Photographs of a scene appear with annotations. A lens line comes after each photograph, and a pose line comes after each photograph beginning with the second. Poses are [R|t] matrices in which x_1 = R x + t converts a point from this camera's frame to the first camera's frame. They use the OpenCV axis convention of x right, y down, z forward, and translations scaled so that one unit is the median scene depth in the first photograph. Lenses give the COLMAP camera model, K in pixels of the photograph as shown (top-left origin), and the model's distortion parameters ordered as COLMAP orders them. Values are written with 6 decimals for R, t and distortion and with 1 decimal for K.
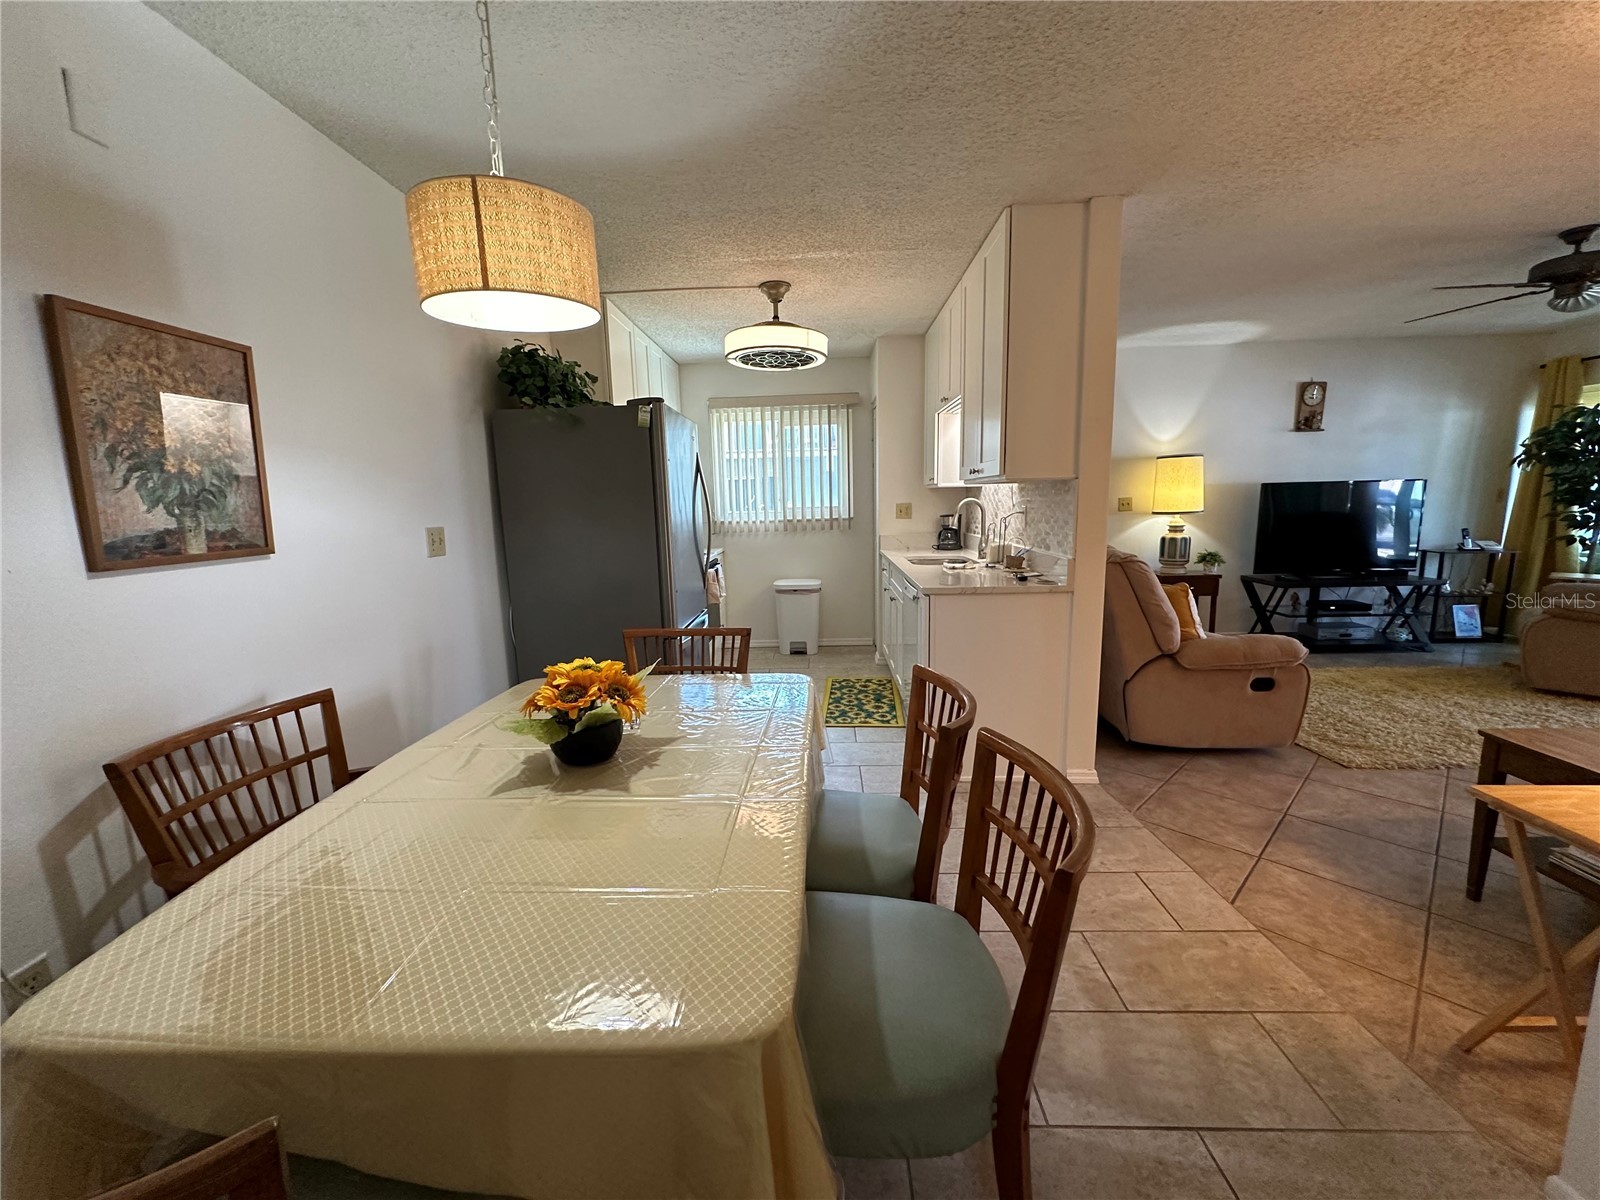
lens RADIAL K [[636.2, 0, 802.3], [0, 636.2, 599.8], [0, 0, 1]] dist [-0.001096, 0.000120]
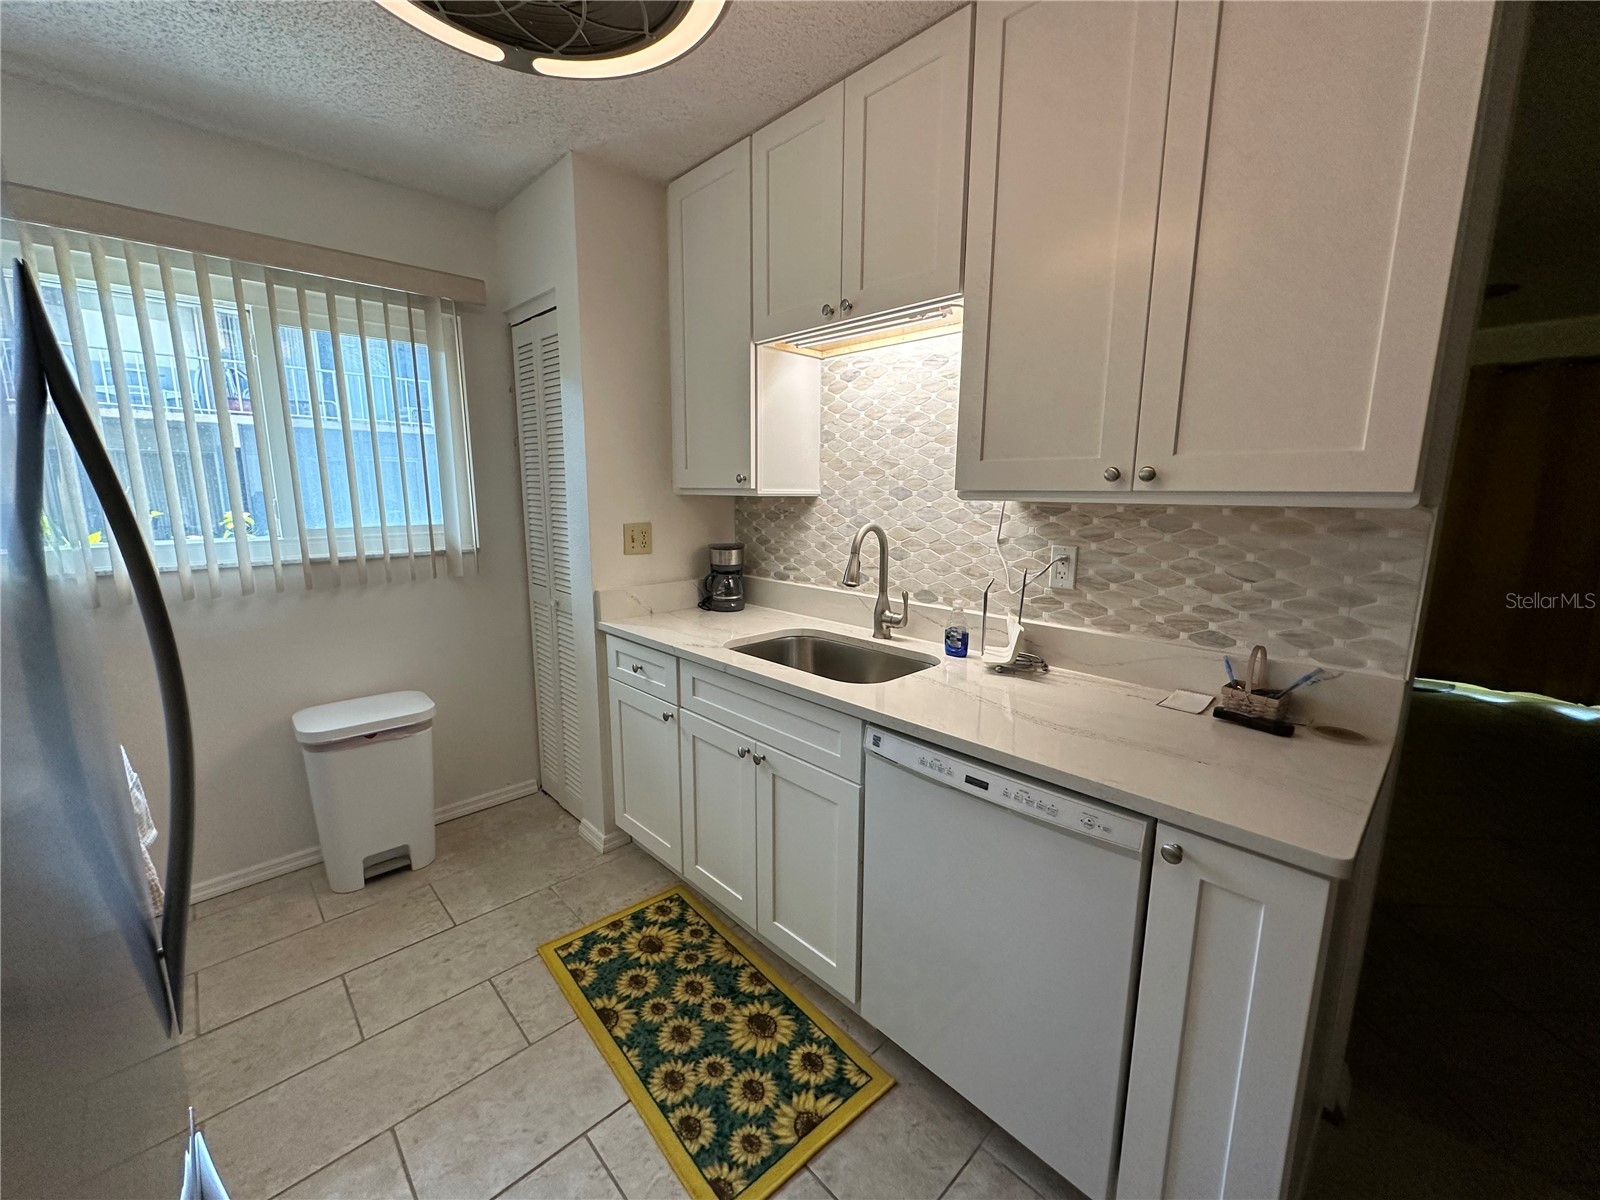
lens RADIAL K [[636.2, 0, 795.1], [0, 636.2, 599.1], [0, 0, 1]] dist [-0.001096, 0.000120]
pose [[0.698153, -0.094861, 0.709637, -0.129904], [0.092654, 0.994819, 0.041828, -0.119086], [-0.709928, 0.036549, 0.703325, 0.659271]]
